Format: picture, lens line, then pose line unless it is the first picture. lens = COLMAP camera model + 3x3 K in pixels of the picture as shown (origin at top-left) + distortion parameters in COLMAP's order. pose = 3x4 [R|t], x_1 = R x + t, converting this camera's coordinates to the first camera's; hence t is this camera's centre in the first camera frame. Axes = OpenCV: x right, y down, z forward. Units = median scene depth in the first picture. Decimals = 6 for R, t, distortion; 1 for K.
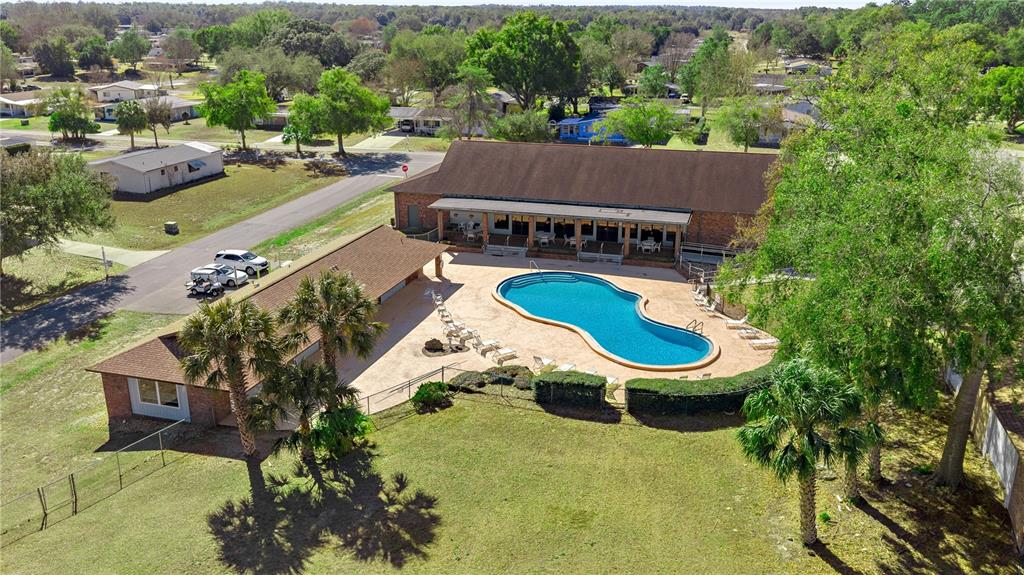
lens RADIAL K [[843.3, 0, 512.0], [0, 843.3, 287.5], [0, 0, 1]] dist [0.022419, -0.046772]
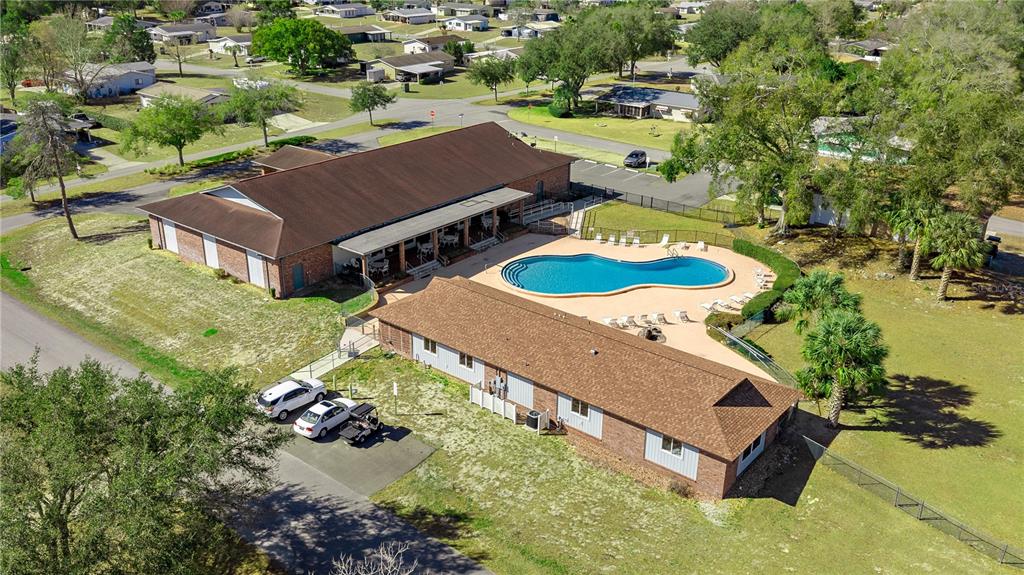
lens RADIAL K [[843.3, 0, 512.0], [0, 843.3, 287.5], [0, 0, 1]] dist [0.022419, -0.046772]
pose [[0.387247, -0.355774, 0.850567, -1.078017], [0.277222, 0.924788, 0.260605, -0.333278], [-0.879311, 0.134877, 0.456750, 0.577116]]
